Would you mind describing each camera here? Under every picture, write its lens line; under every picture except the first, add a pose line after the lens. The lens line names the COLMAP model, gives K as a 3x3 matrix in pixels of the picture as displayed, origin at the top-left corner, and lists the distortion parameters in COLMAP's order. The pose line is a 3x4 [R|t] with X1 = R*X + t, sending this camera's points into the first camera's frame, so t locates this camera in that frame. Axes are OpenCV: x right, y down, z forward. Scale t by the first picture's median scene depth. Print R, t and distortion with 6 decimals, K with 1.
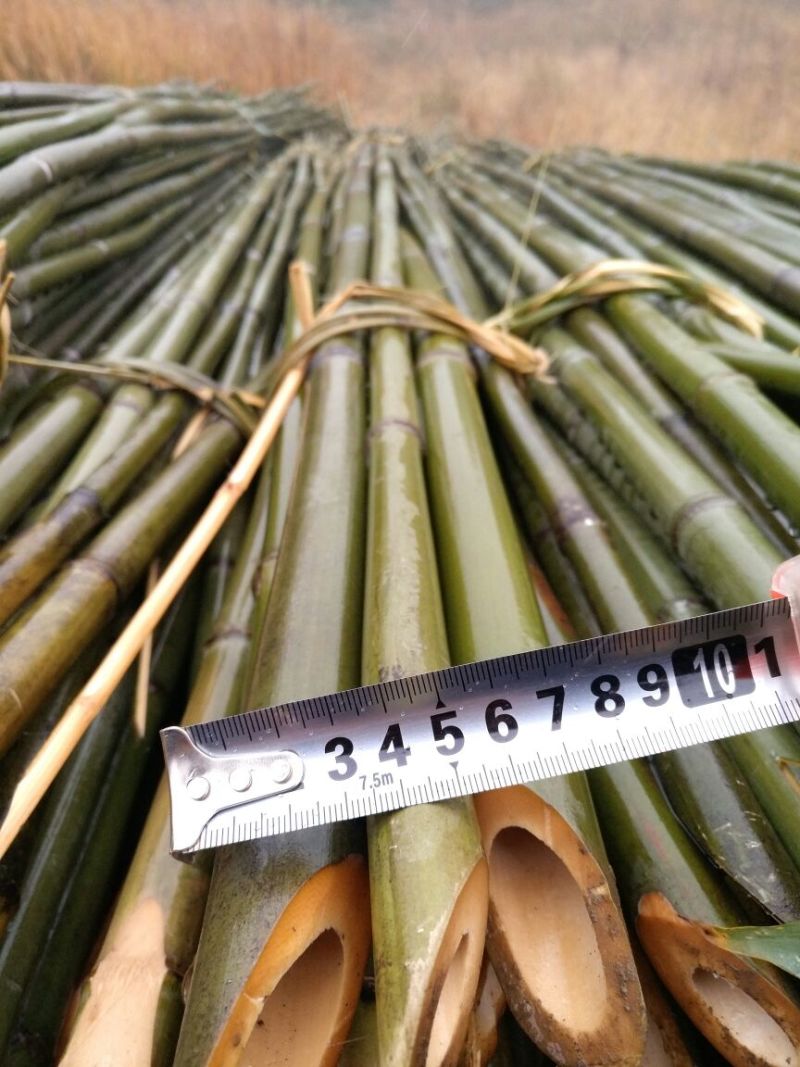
lens RADIAL K [[853.6, 0, 400.0], [0, 853.6, 533.5], [0, 0, 1]] dist [-0.012272, 0.052818]
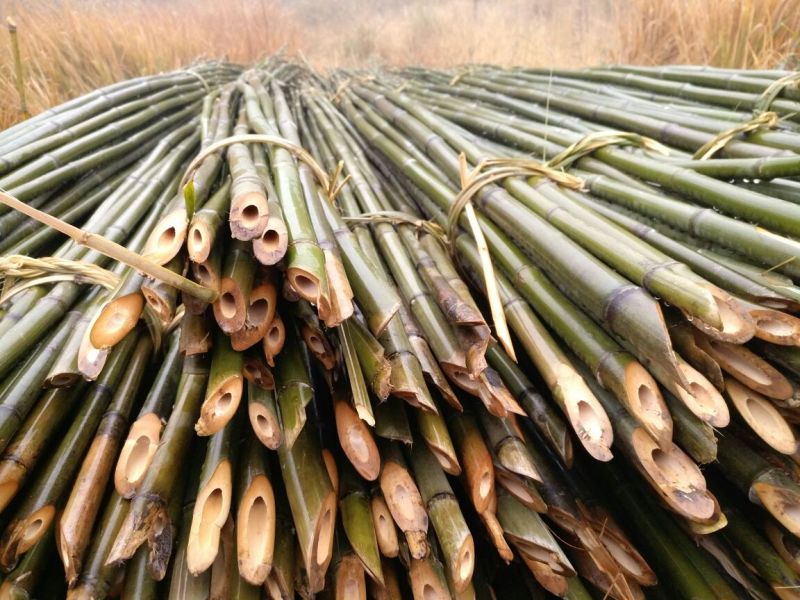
lens RADIAL K [[640.0, 0, 400.0], [0, 640.0, 300.0], [0, 0, 1]] dist [-0.012272, 0.052818]
pose [[0.984144, -0.157532, 0.081508, -0.135252], [0.163529, 0.983833, -0.073014, 0.038596], [-0.068688, 0.085185, 0.993995, -0.157873]]
